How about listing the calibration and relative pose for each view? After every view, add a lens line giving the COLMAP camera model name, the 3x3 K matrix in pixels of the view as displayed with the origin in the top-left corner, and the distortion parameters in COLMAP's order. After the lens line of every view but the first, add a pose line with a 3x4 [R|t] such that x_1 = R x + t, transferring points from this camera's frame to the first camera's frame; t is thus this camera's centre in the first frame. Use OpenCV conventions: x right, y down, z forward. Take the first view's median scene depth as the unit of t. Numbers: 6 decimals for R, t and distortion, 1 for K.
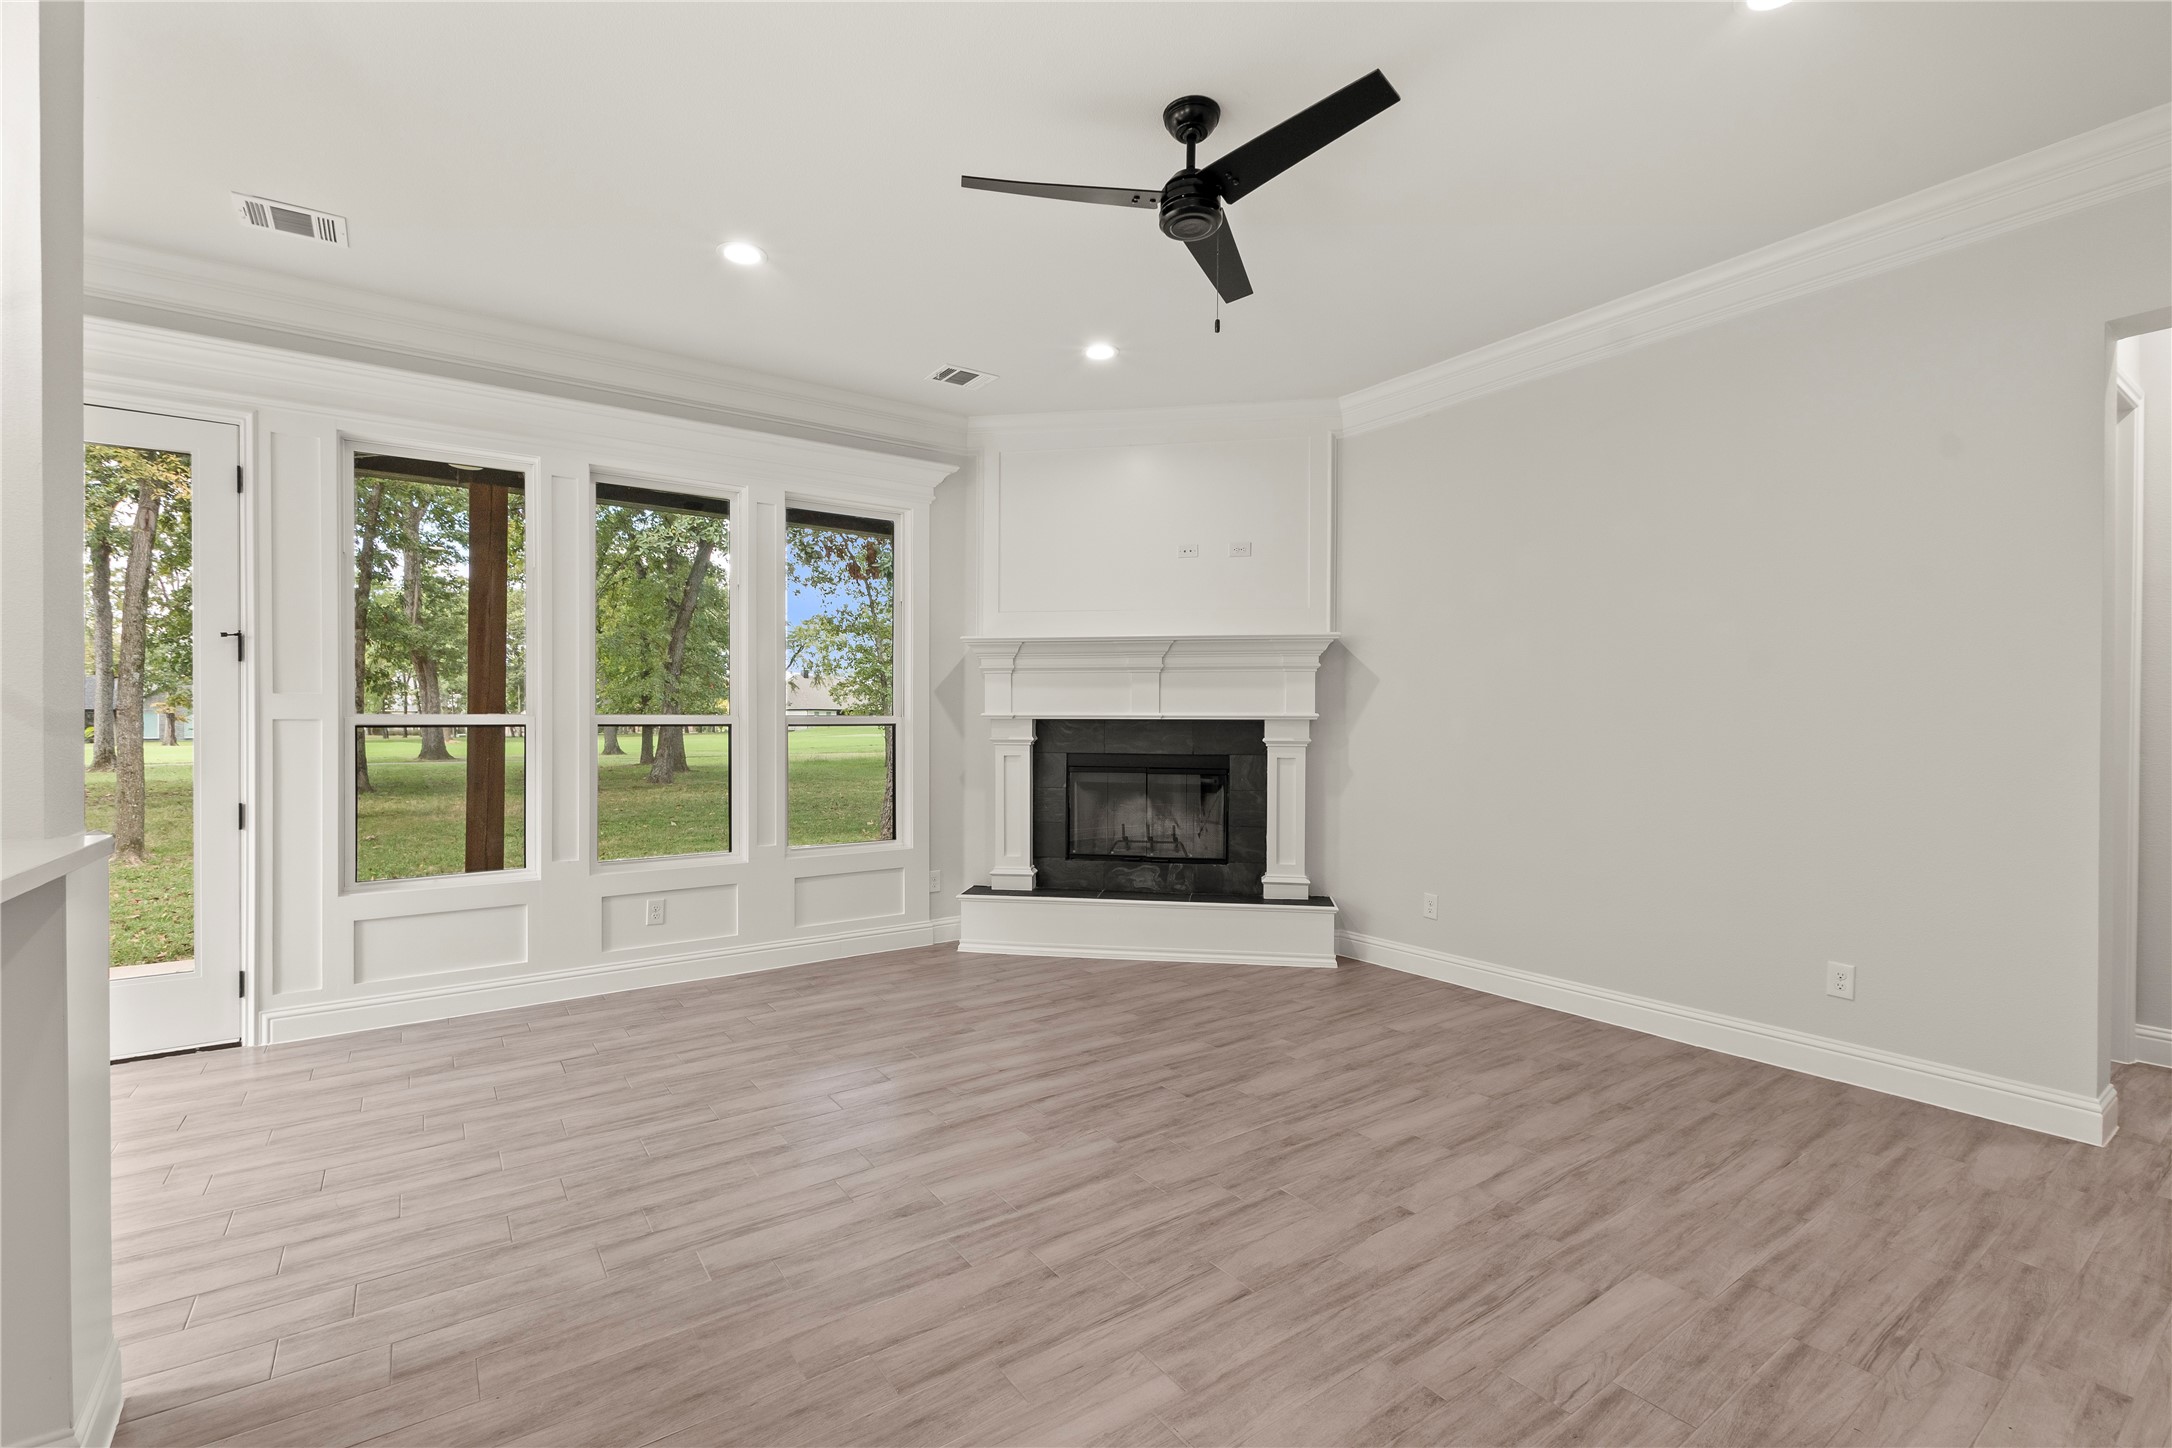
lens RADIAL K [[946.4, 0, 1066.3], [0, 946.4, 717.0], [0, 0, 1]] dist [0.014095, -0.005291]
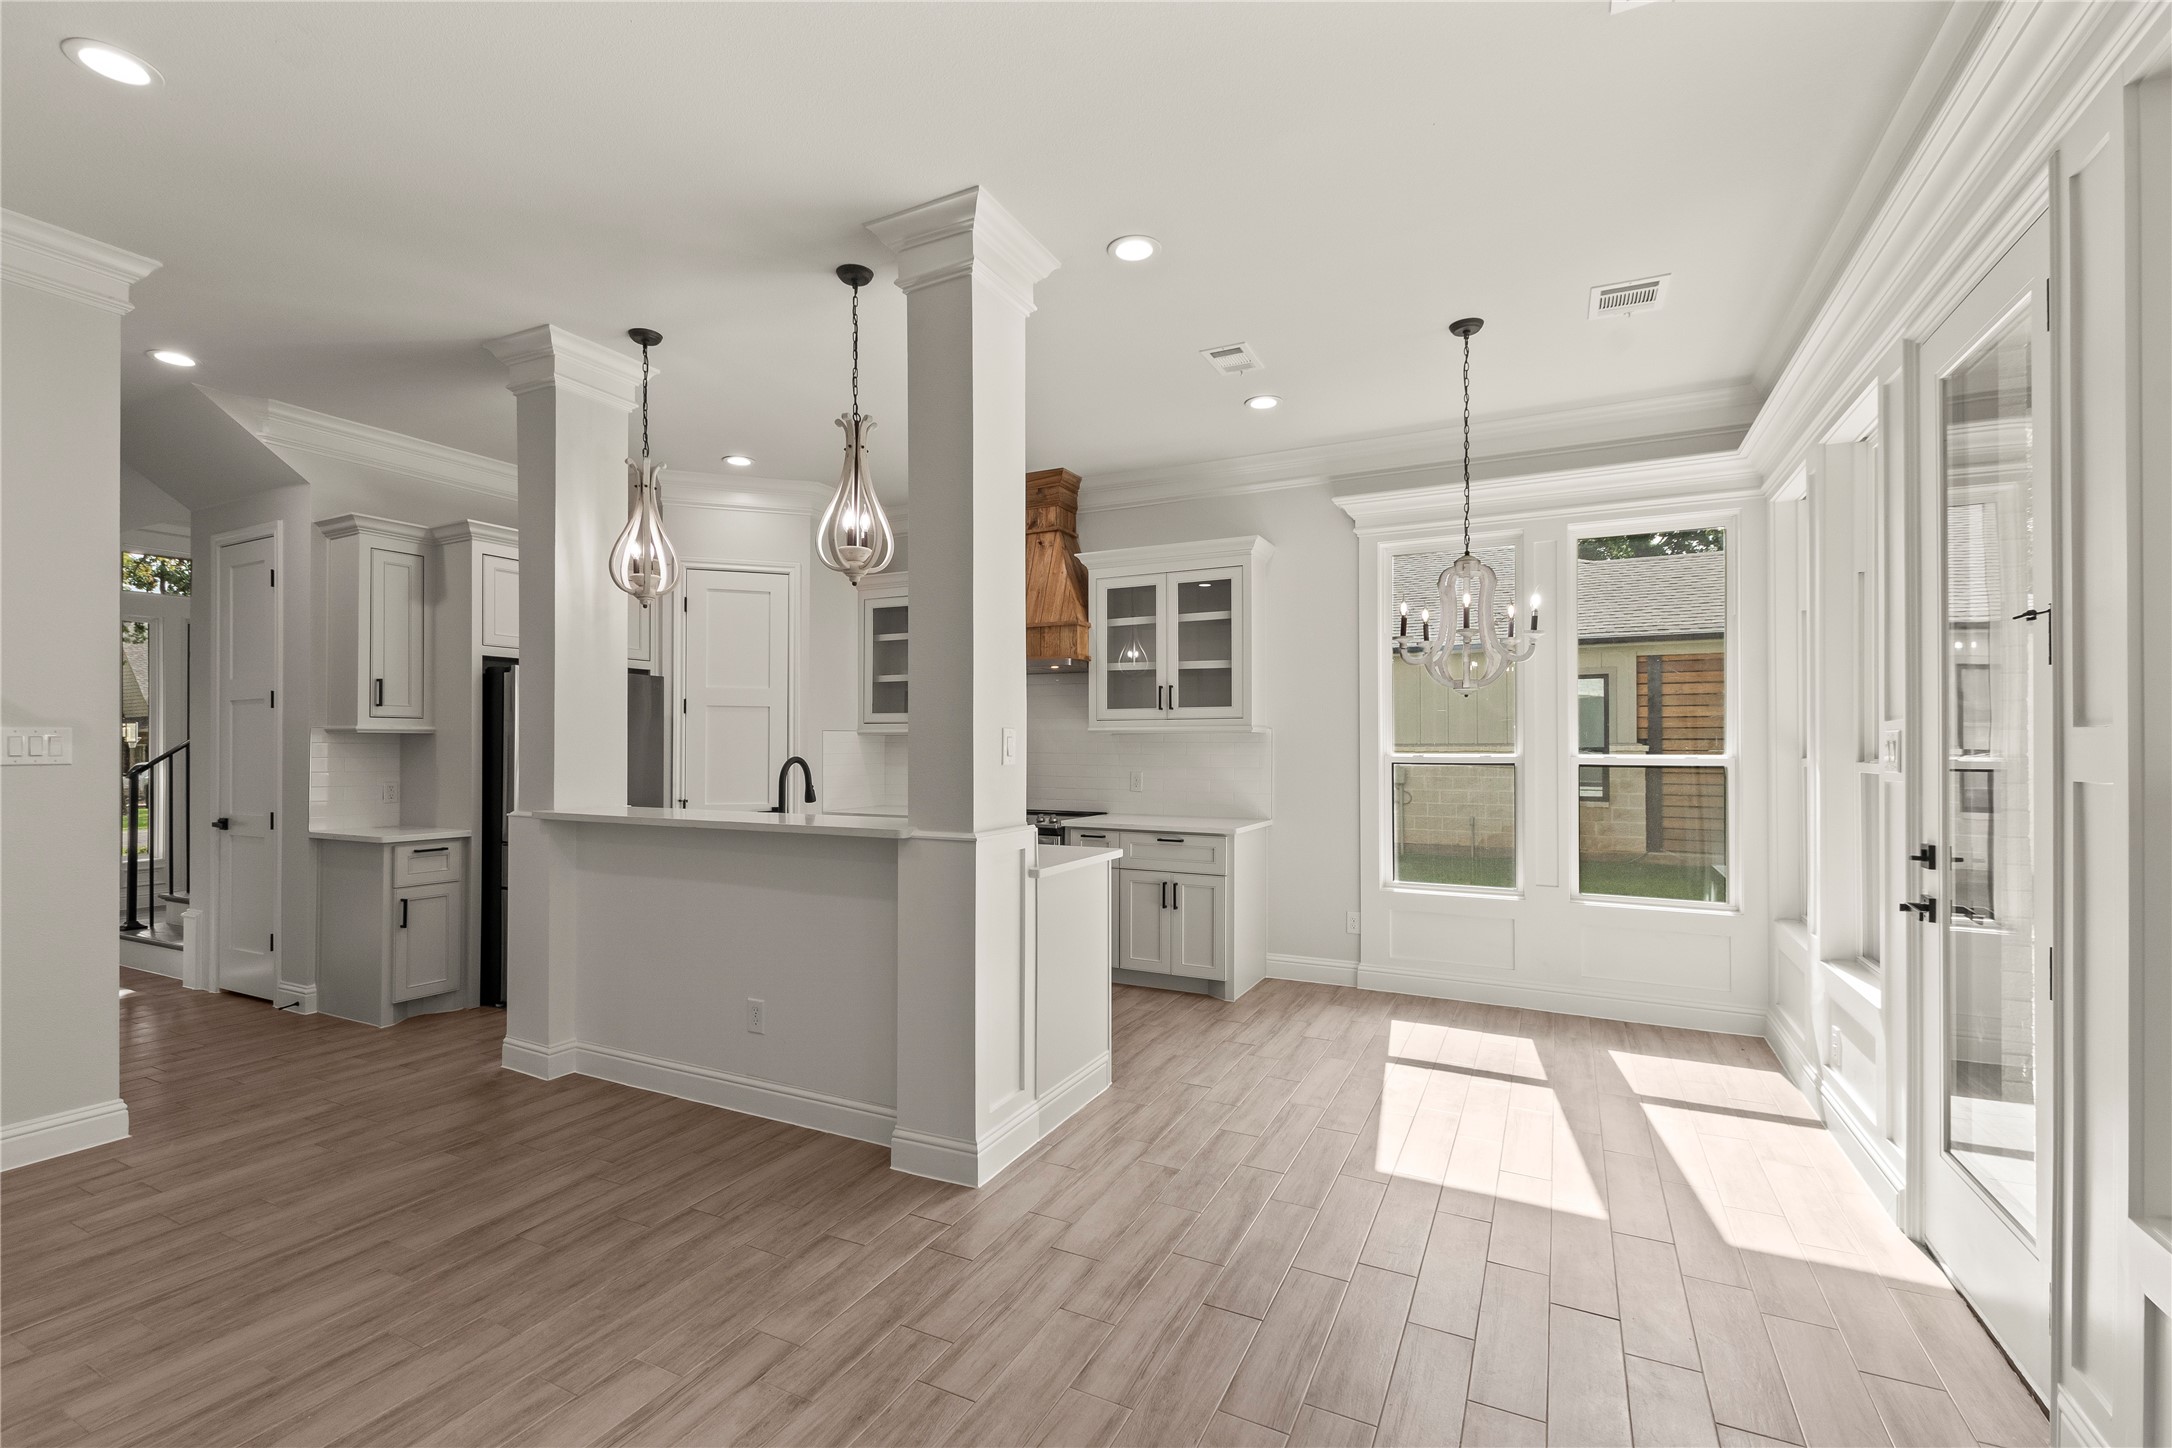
lens RADIAL K [[946.4, 0, 1065.2], [0, 946.4, 736.9], [0, 0, 1]] dist [0.014095, -0.005291]
pose [[-0.881261, -0.008731, -0.472548, -0.159759], [-0.001200, 0.999867, -0.016236, -0.011536], [0.472627, -0.013741, -0.881155, 1.119028]]
